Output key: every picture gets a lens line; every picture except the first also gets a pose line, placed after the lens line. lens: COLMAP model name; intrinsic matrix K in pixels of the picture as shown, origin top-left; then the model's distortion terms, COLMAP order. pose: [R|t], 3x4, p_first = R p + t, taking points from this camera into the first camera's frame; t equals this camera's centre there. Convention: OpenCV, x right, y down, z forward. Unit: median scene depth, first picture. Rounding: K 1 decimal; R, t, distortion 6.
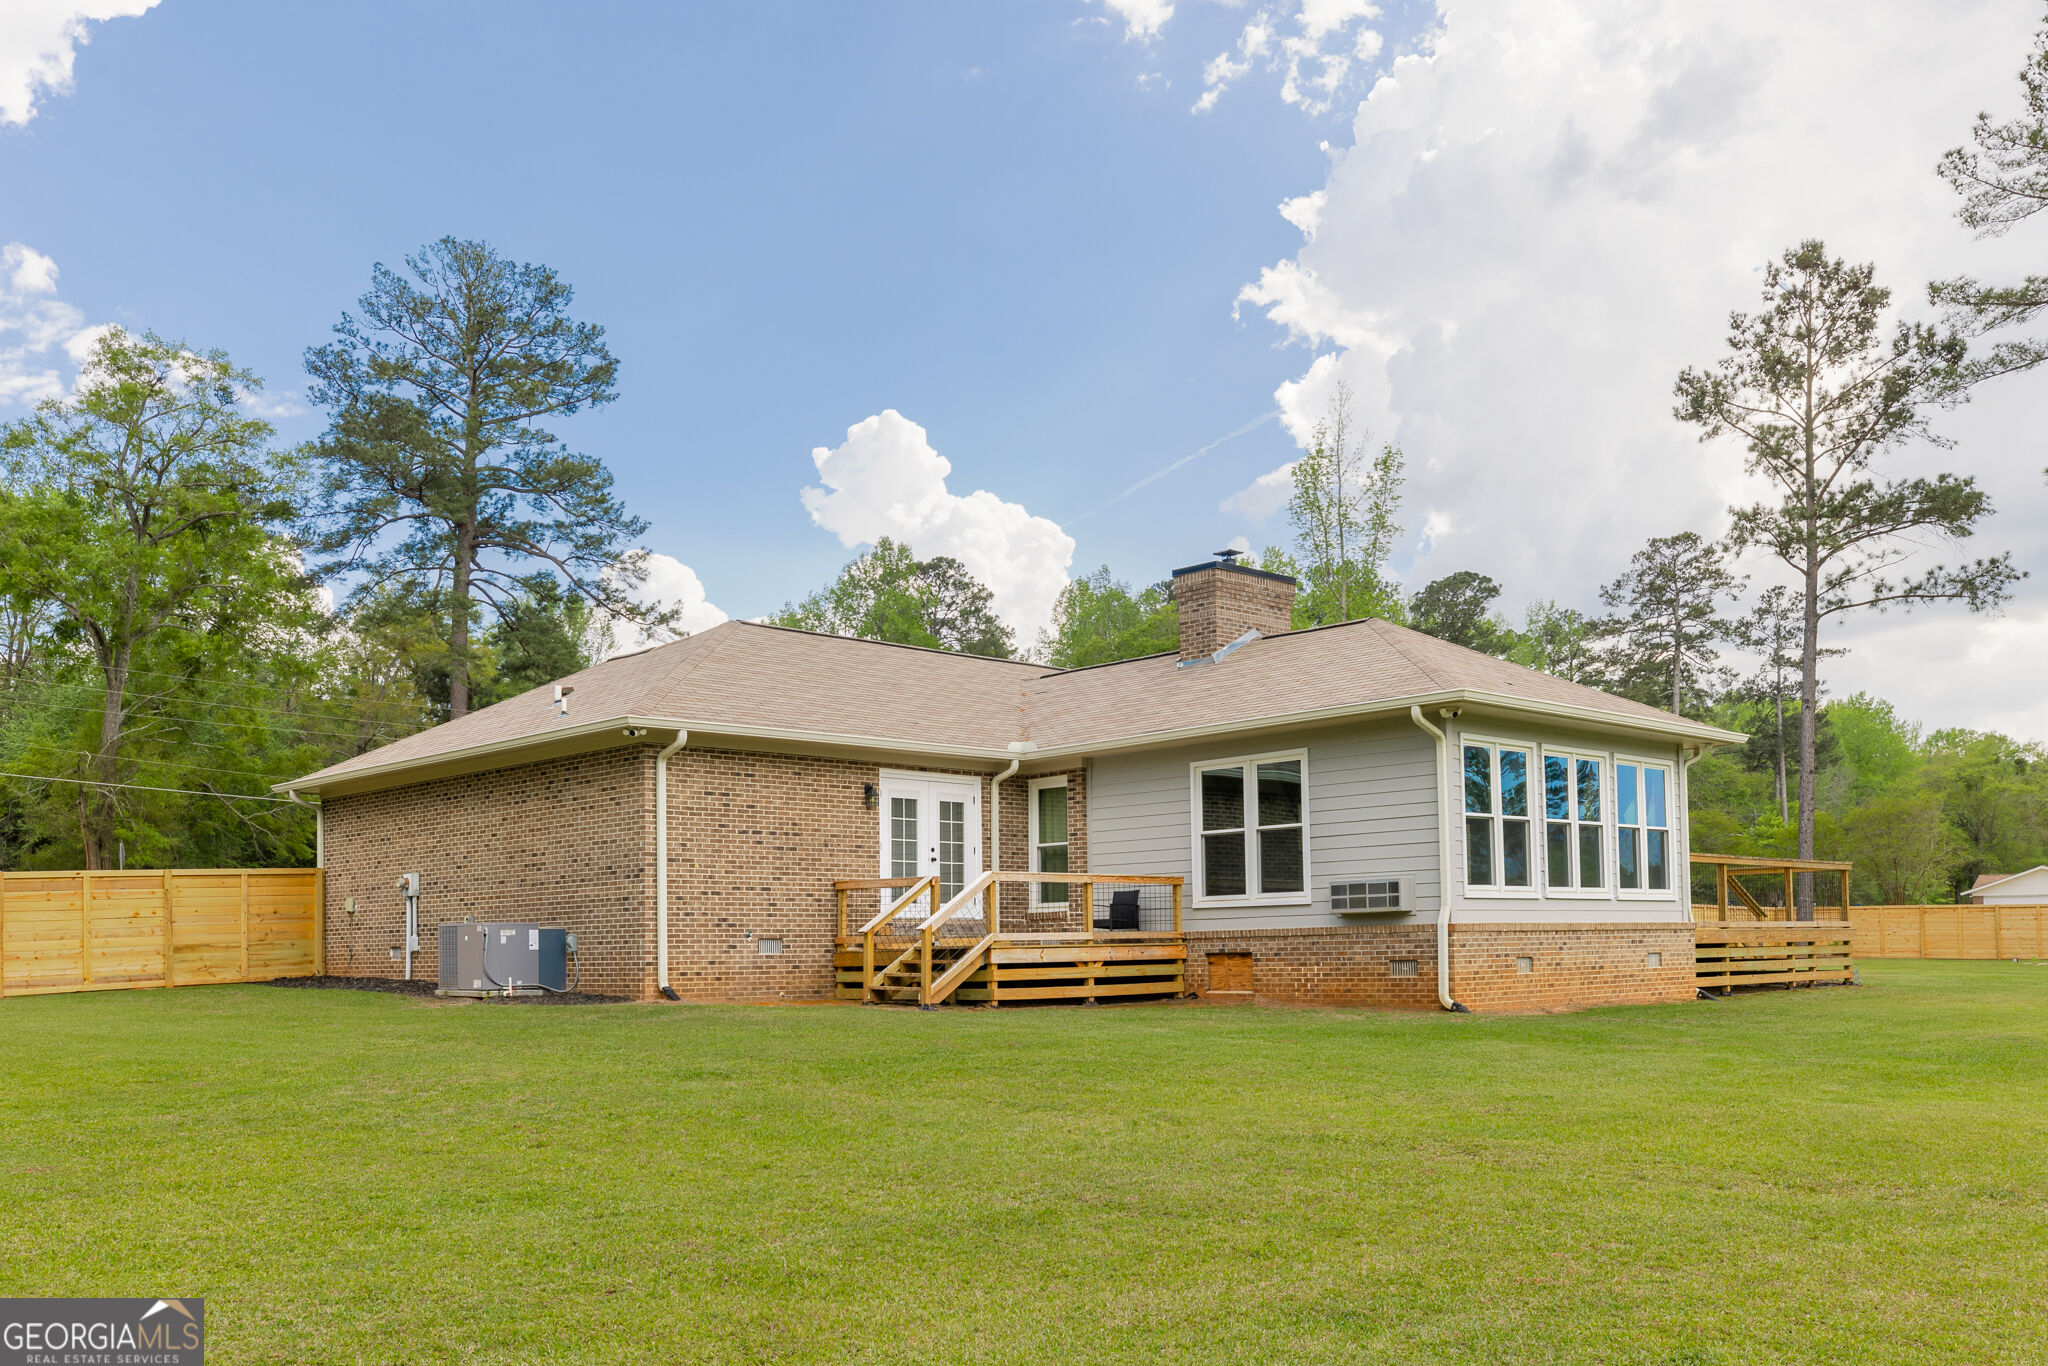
lens RADIAL K [[1790.8, 0, 1024.0], [0, 1790.8, 683.0], [0, 0, 1]] dist [0.009599, 0.000470]
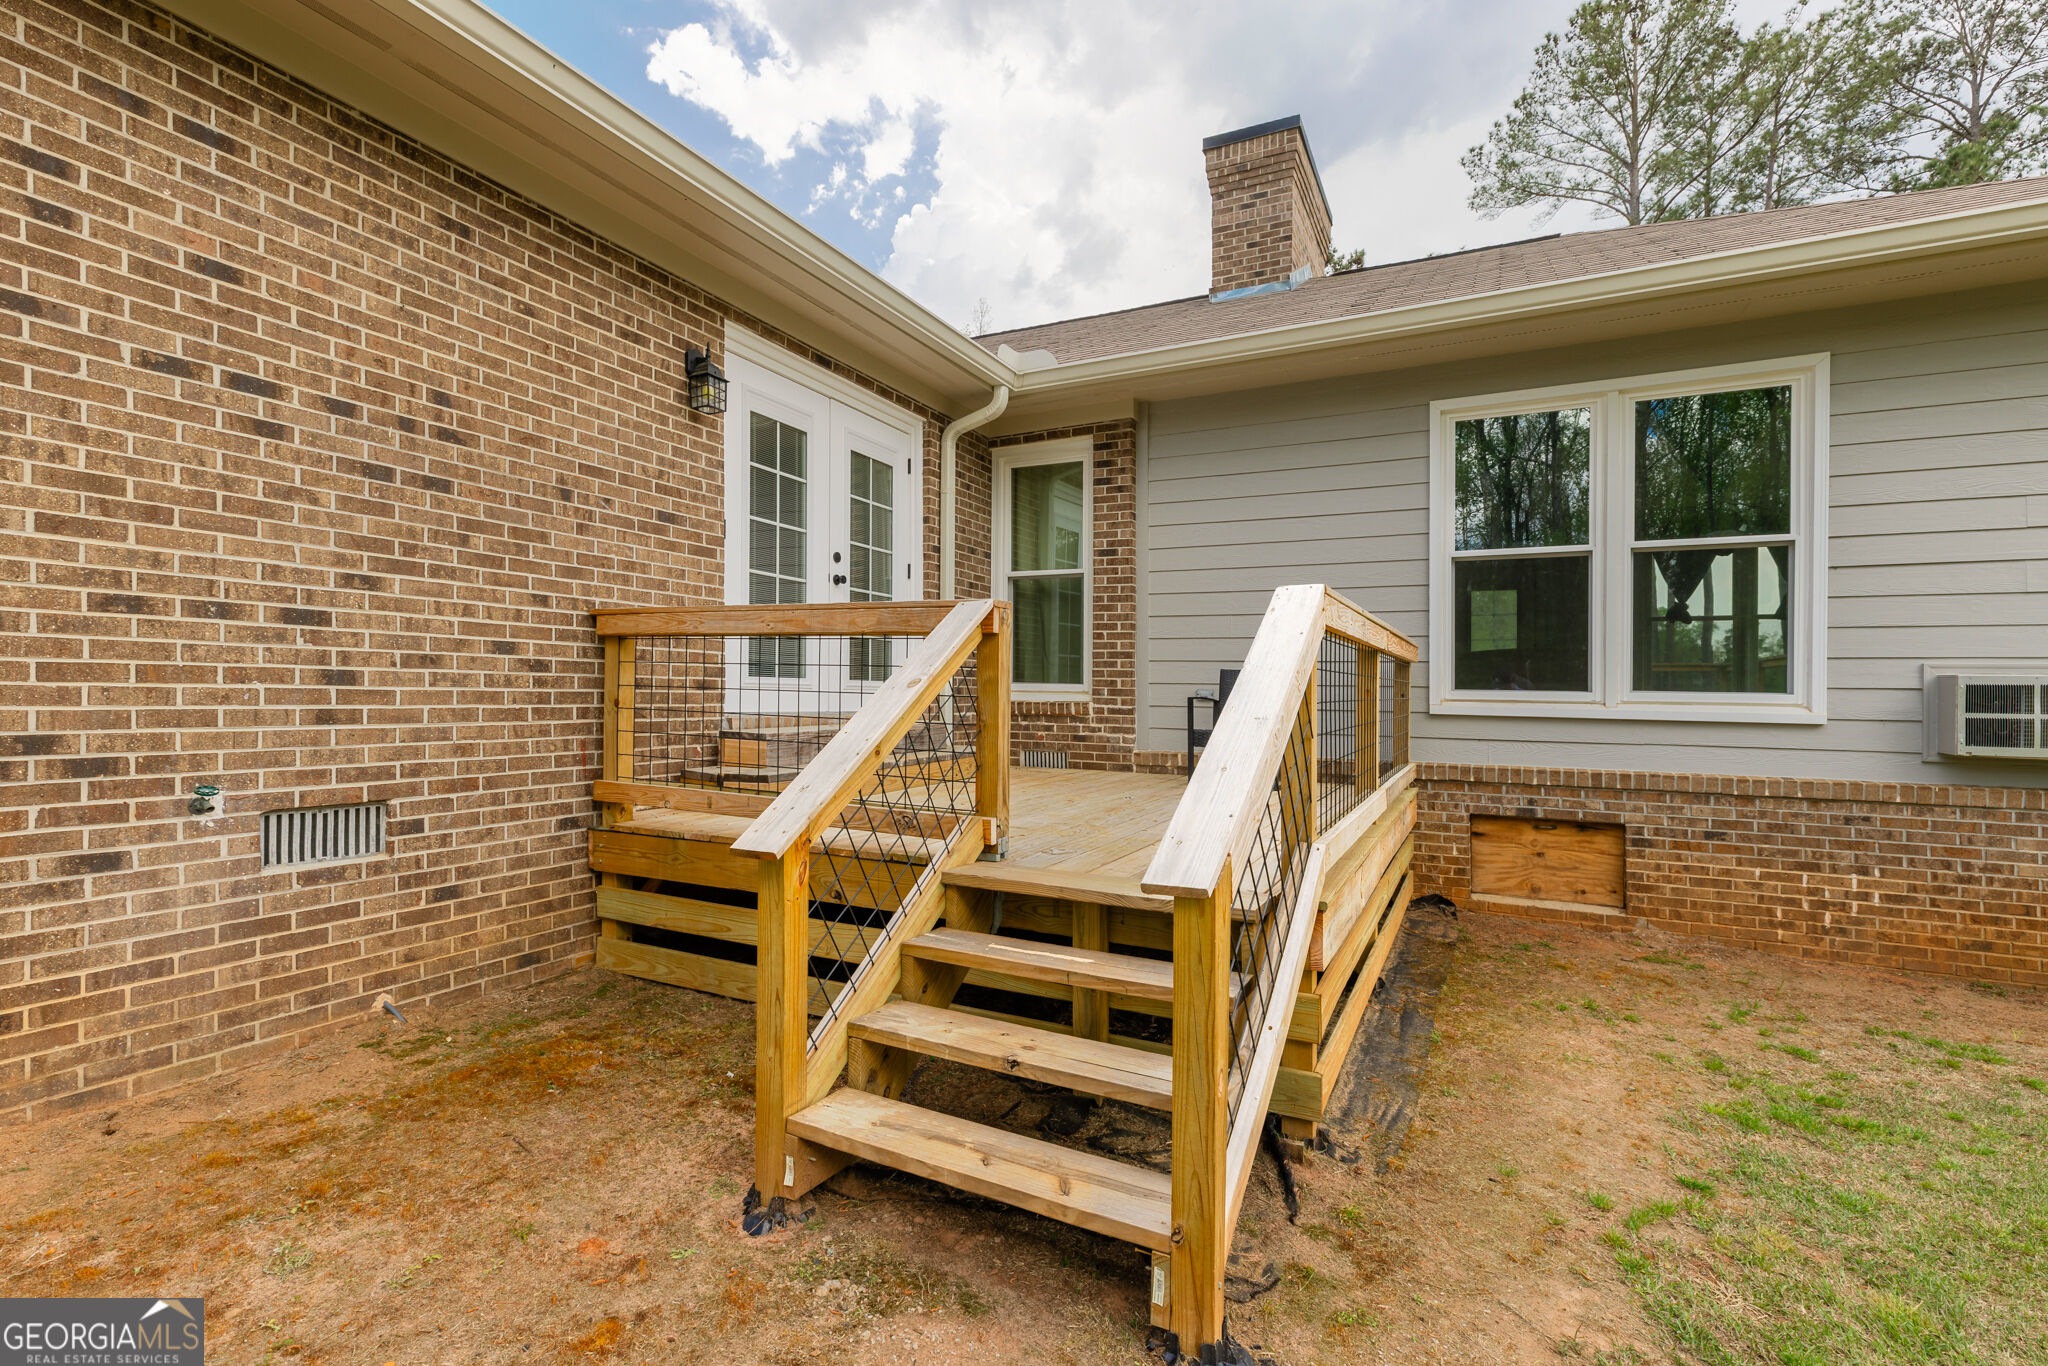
lens RADIAL K [[931.4, 0, 1013.1], [0, 931.4, 710.2], [0, 0, 1]] dist [0.002619, 0.000119]
pose [[0.944638, 0.025171, 0.327147, -0.081315], [-0.081203, 0.983971, 0.158768, 0.087764], [-0.317907, -0.176543, 0.931540, 0.747251]]
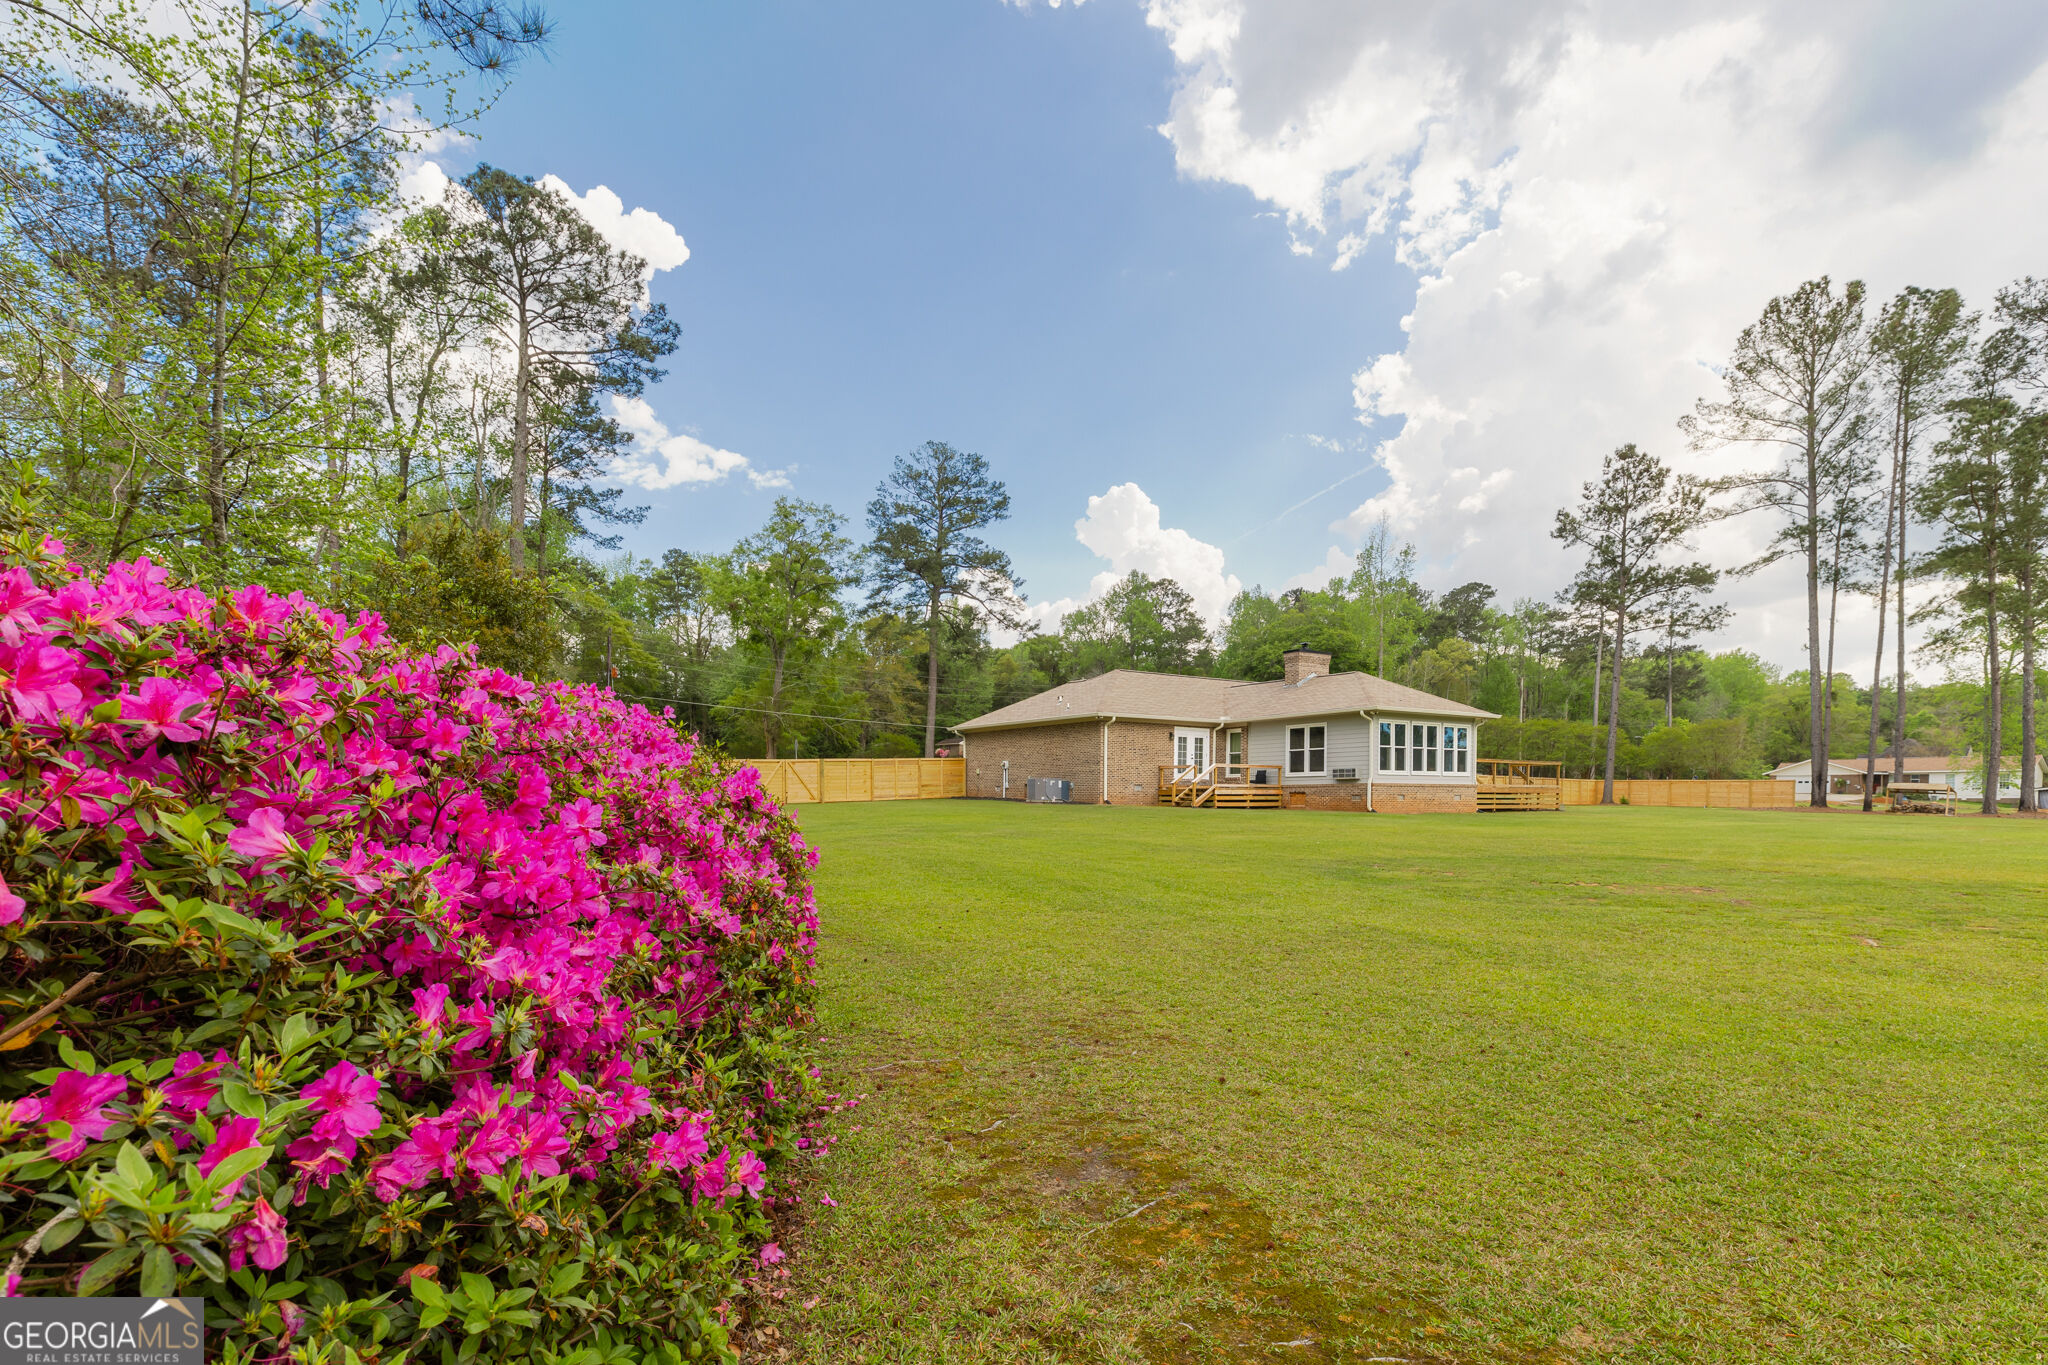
lens RADIAL K [[992.9, 0, 1042.3], [0, 992.9, 819.4], [0, 0, 1]] dist [0.001619, 0.000196]
pose [[0.986471, 0.020539, -0.162647, -0.026457], [0.007415, 0.985515, 0.169424, -0.072038], [0.163771, -0.168338, 0.972030, -0.565015]]
